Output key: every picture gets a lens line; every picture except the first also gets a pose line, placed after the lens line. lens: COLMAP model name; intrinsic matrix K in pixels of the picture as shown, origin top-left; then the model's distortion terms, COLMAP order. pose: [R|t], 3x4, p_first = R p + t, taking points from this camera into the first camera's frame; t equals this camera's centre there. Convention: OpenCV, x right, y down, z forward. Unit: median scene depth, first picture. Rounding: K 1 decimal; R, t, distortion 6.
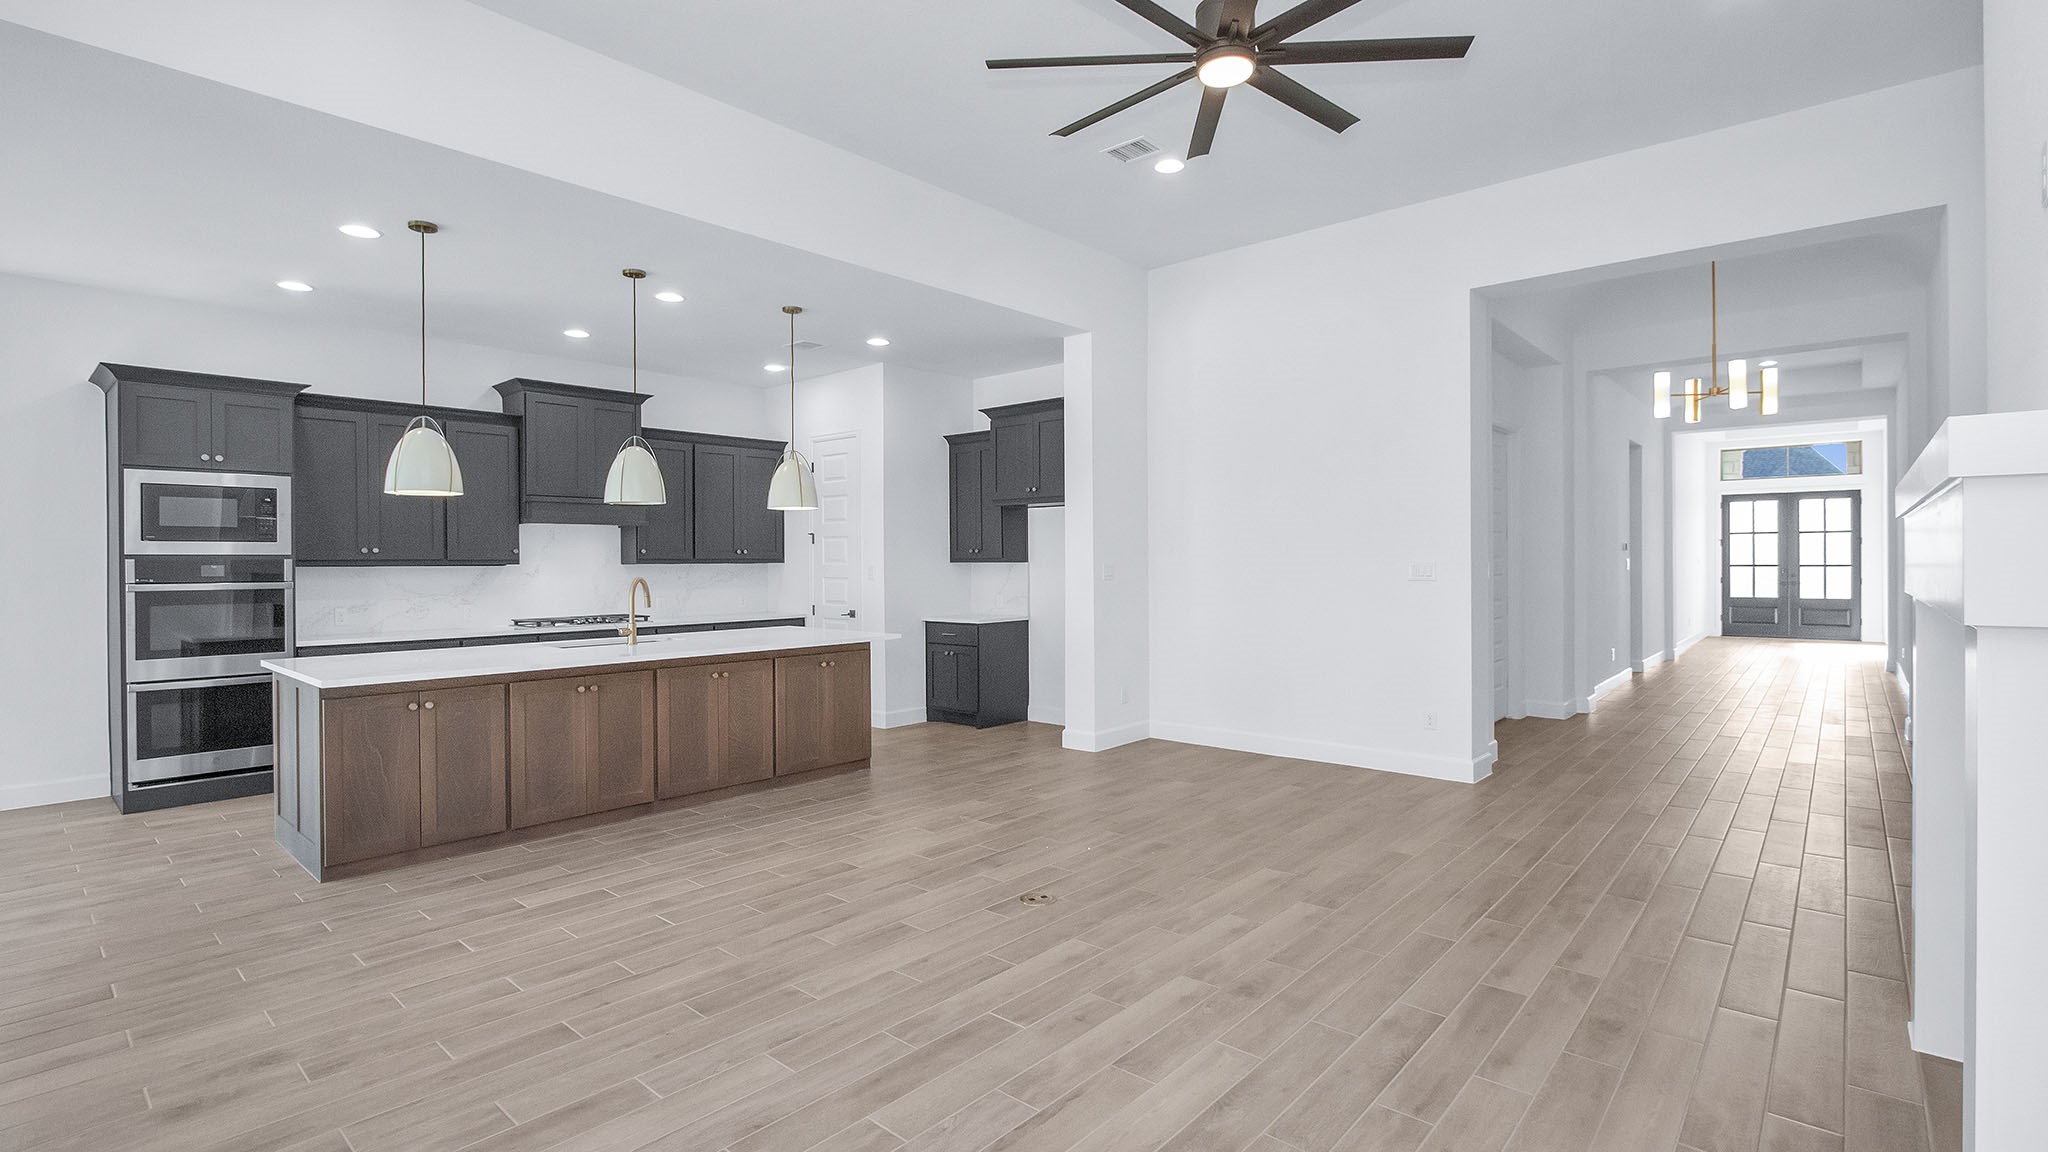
lens RADIAL K [[945.2, 0, 1017.2], [0, 945.2, 565.7], [0, 0, 1]] dist [-0.004743, 0.000072]
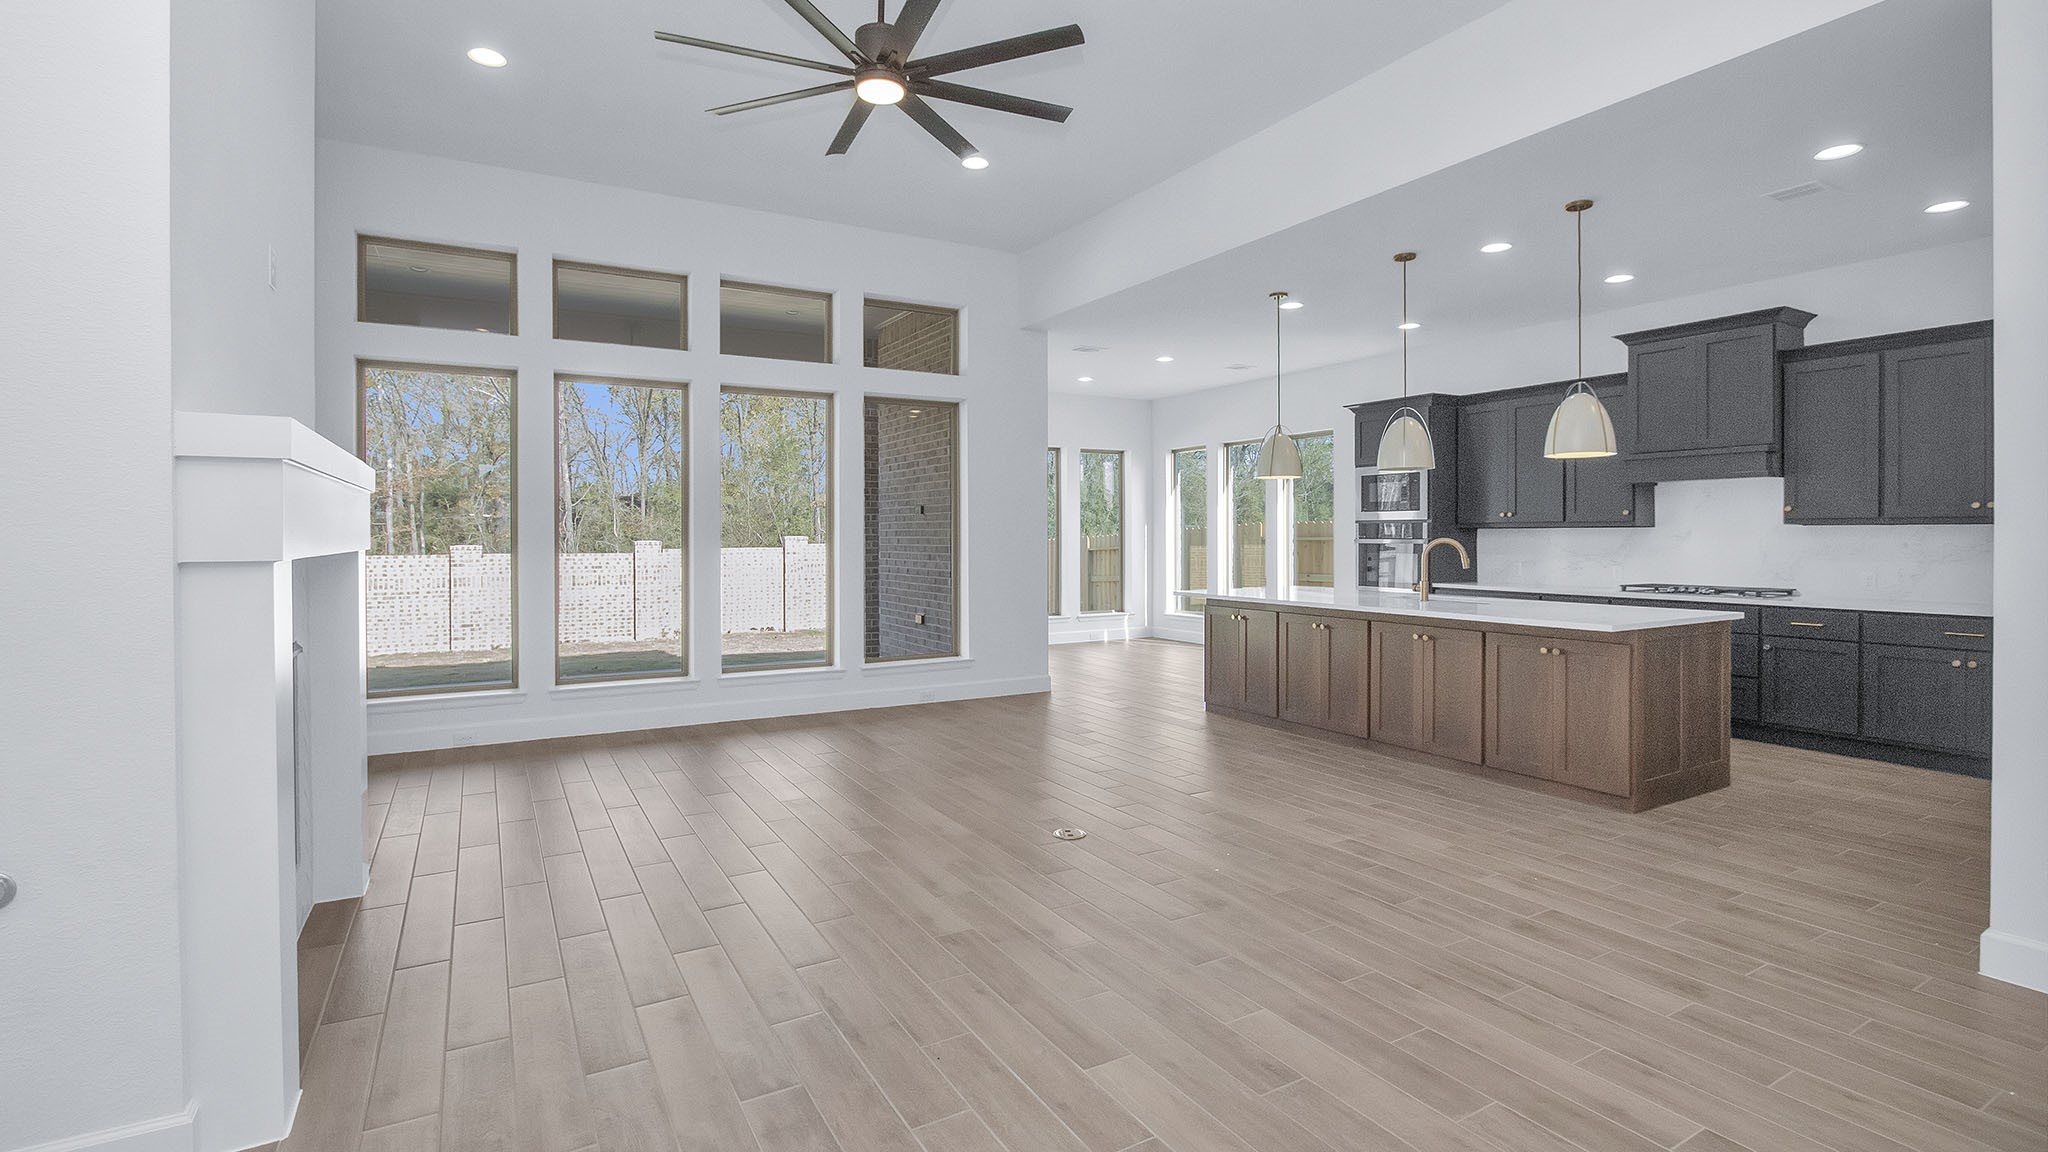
lens RADIAL K [[945.2, 0, 1017.4], [0, 945.2, 563.6], [0, 0, 1]] dist [-0.004743, 0.000072]
pose [[-0.321803, 0.032131, -0.946261, 0.786757], [-0.001857, 0.999401, 0.034566, 0.007017], [0.946805, 0.012881, -0.321551, 0.966567]]
